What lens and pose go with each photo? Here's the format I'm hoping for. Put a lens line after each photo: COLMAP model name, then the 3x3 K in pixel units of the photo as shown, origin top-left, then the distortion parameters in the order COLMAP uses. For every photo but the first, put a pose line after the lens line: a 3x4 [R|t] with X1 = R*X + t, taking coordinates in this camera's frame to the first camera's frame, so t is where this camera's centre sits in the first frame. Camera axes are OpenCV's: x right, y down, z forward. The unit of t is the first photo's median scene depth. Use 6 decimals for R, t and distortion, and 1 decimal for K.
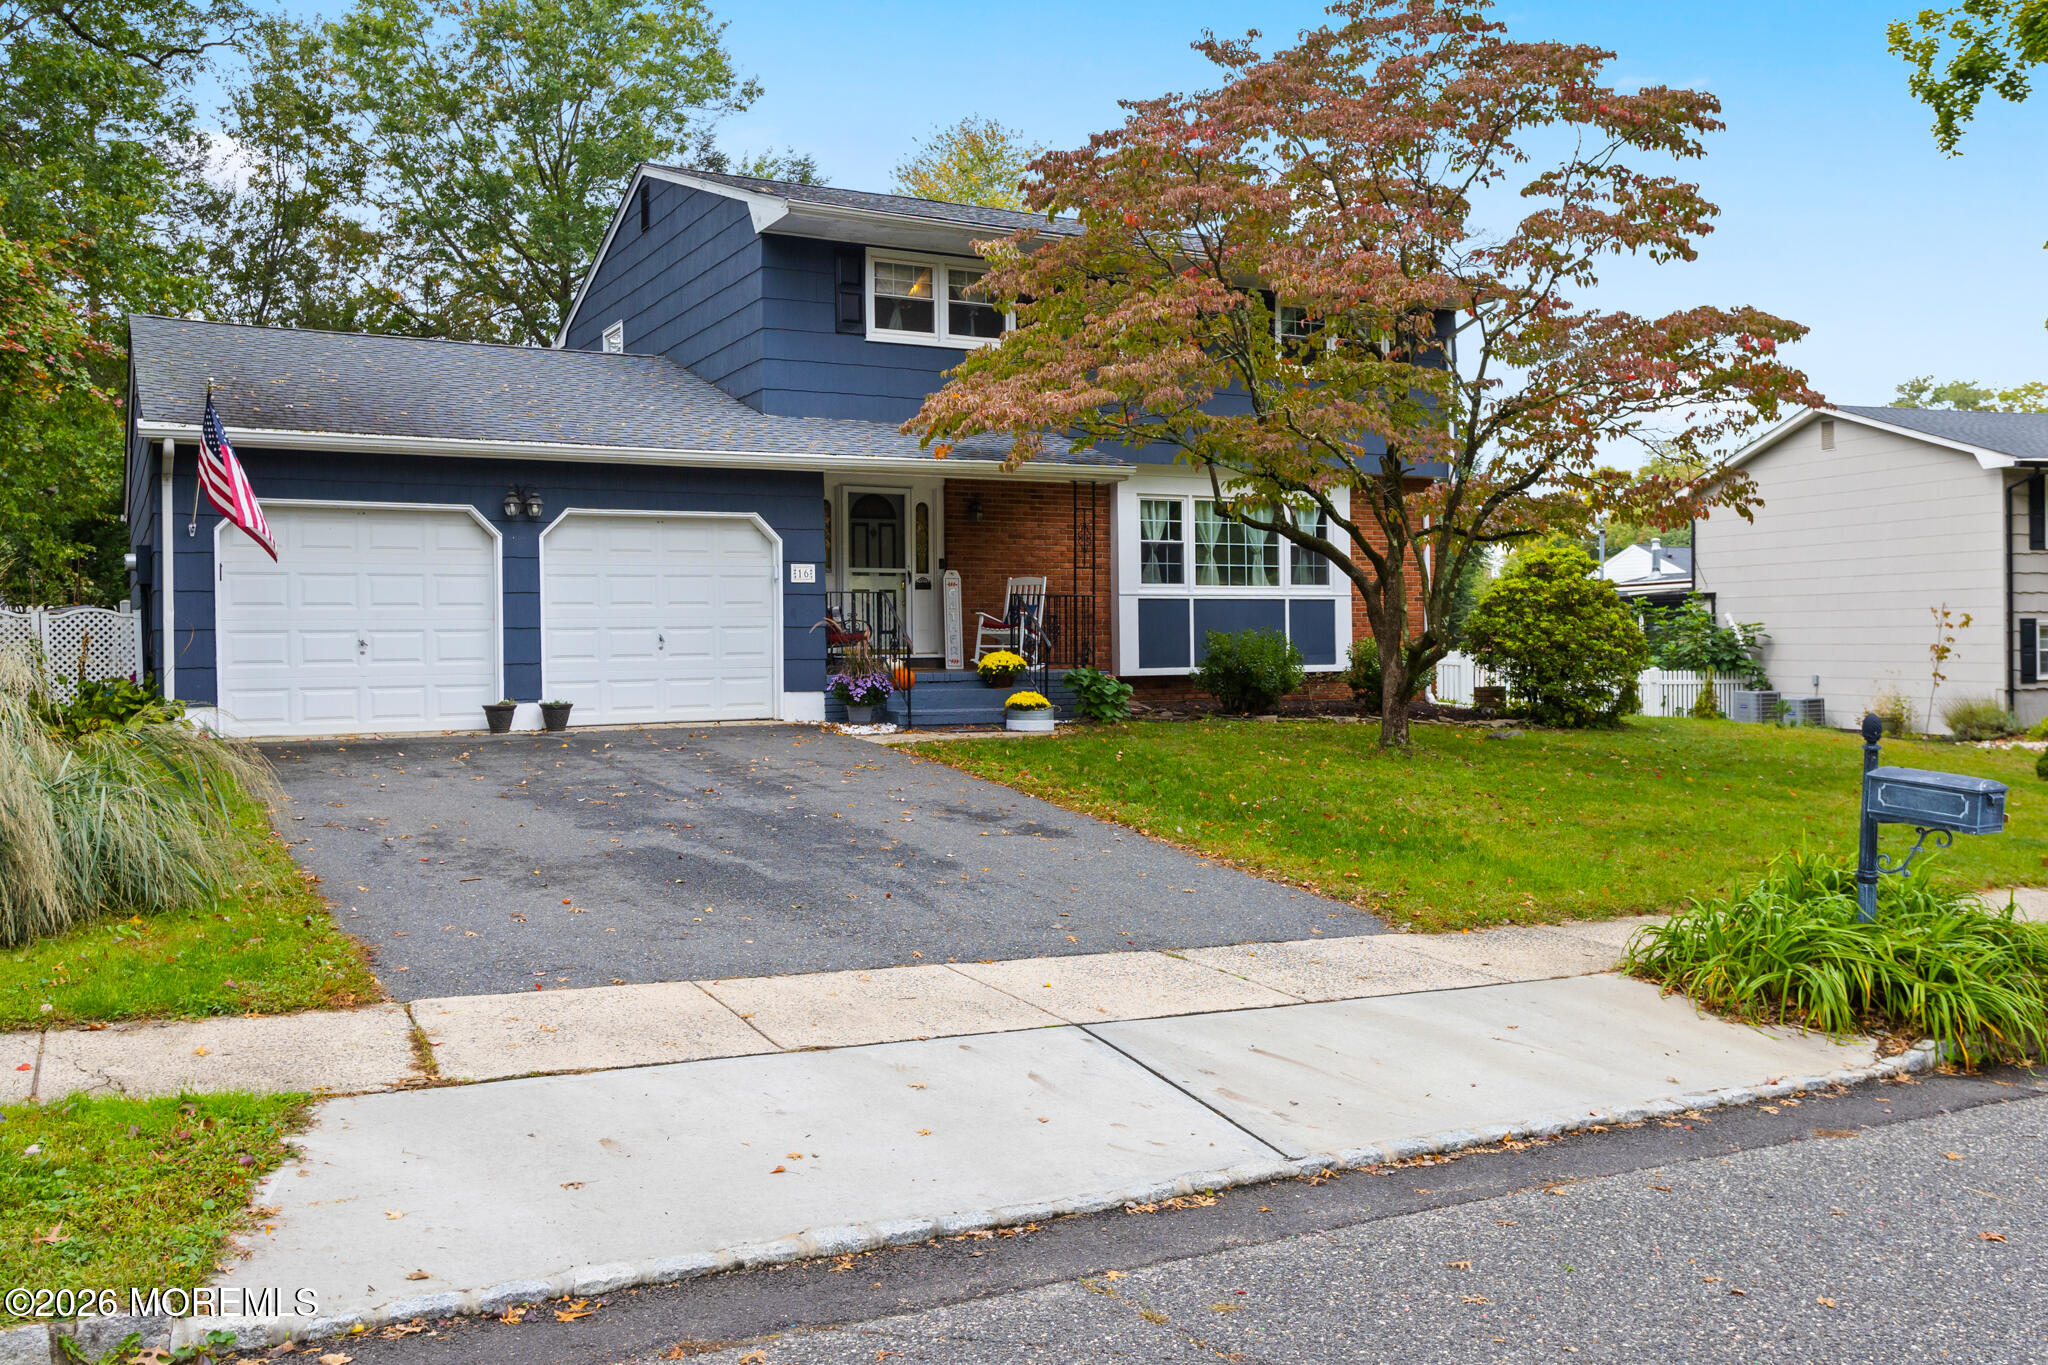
lens RADIAL K [[1363.8, 0, 1019.7], [0, 1363.8, 612.2], [0, 0, 1]] dist [-0.026467, -0.000057]
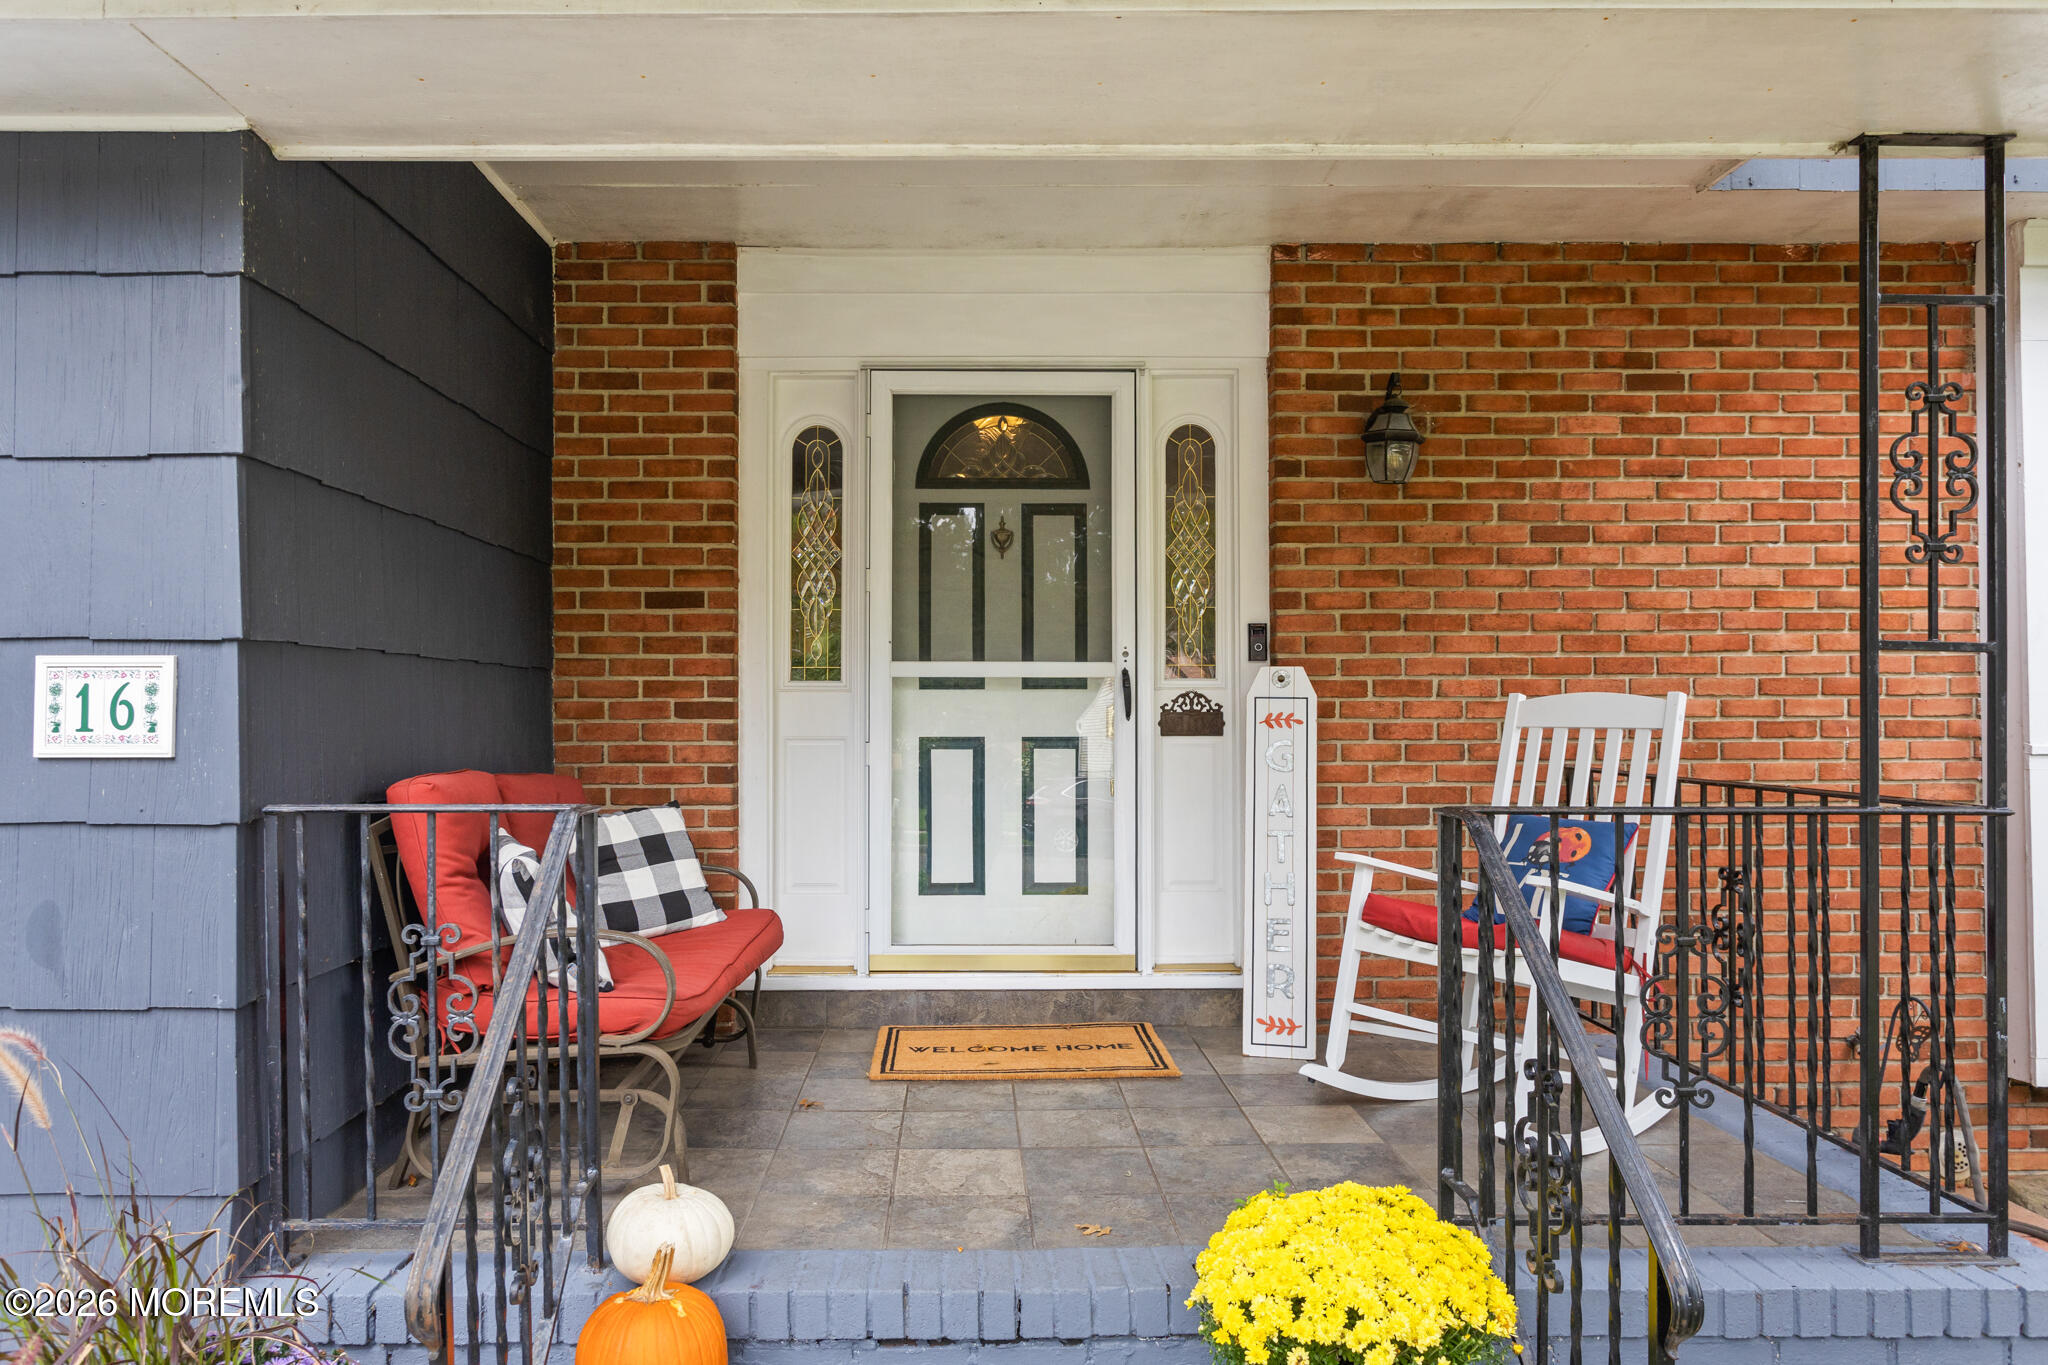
lens RADIAL K [[1308.5, 0, 1024.0], [0, 1308.5, 682.5], [0, 0, 1]] dist [-0.000594, 0.000096]
pose [[0.890741, -0.006571, -0.454464, 0.021107], [0.001817, 0.999939, -0.010896, -0.026266], [0.454508, 0.008879, 0.890698, 0.795279]]
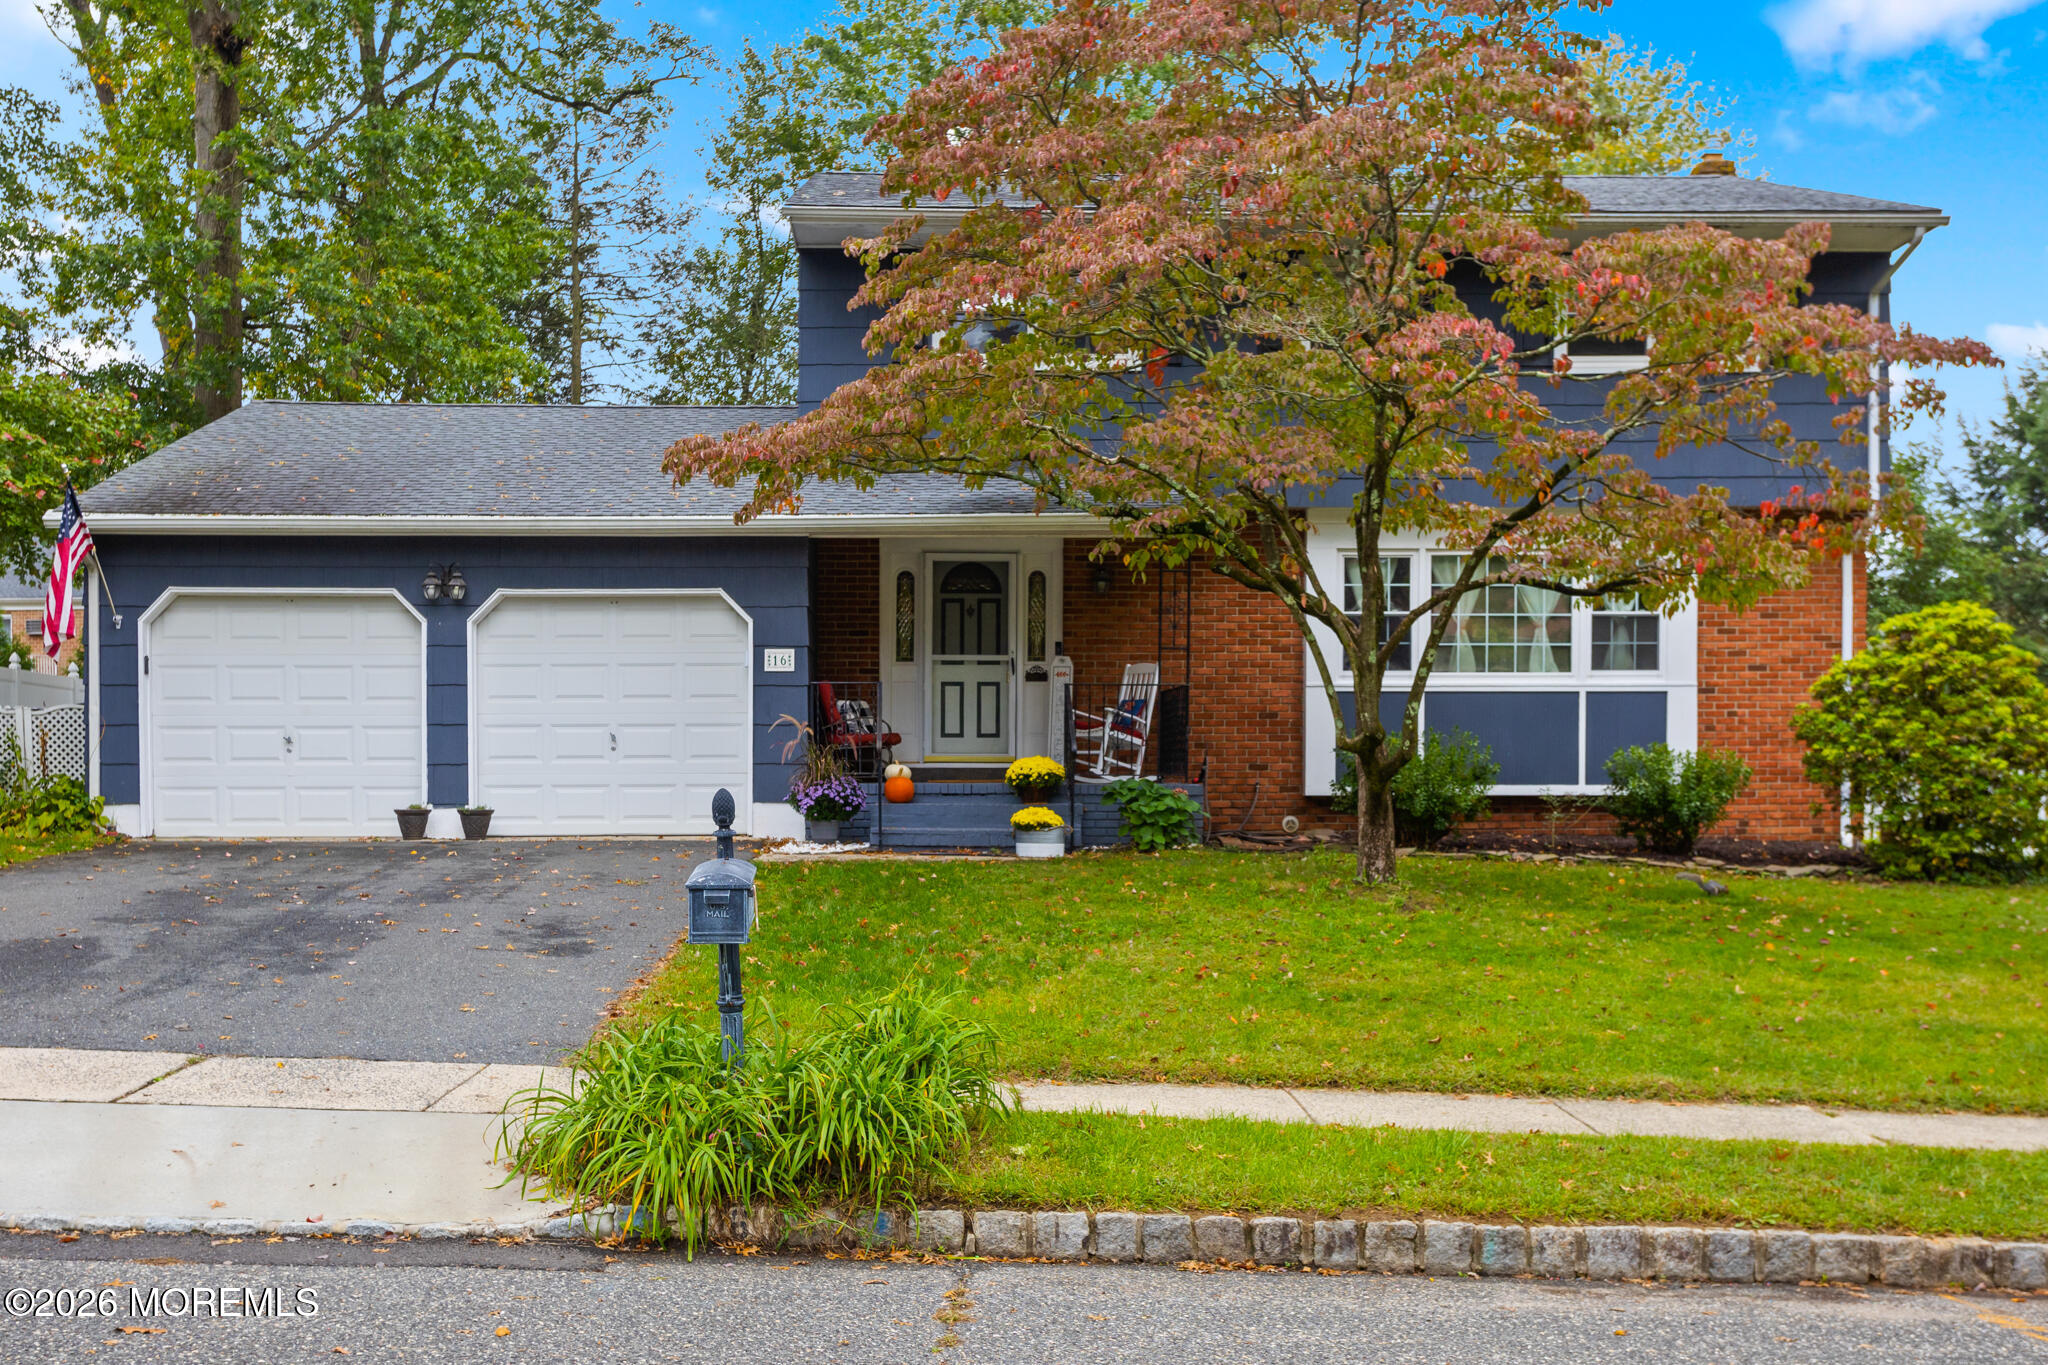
lens RADIAL K [[1802.5, 0, 1023.1], [0, 1802.5, 738.7], [0, 0, 1]] dist [0.012256, 0.006623]
pose [[0.923663, 0.000665, -0.383205, 0.341555], [0.000956, 0.999991, 0.004040, 0.012921], [0.383204, -0.004098, 0.923654, 0.037627]]
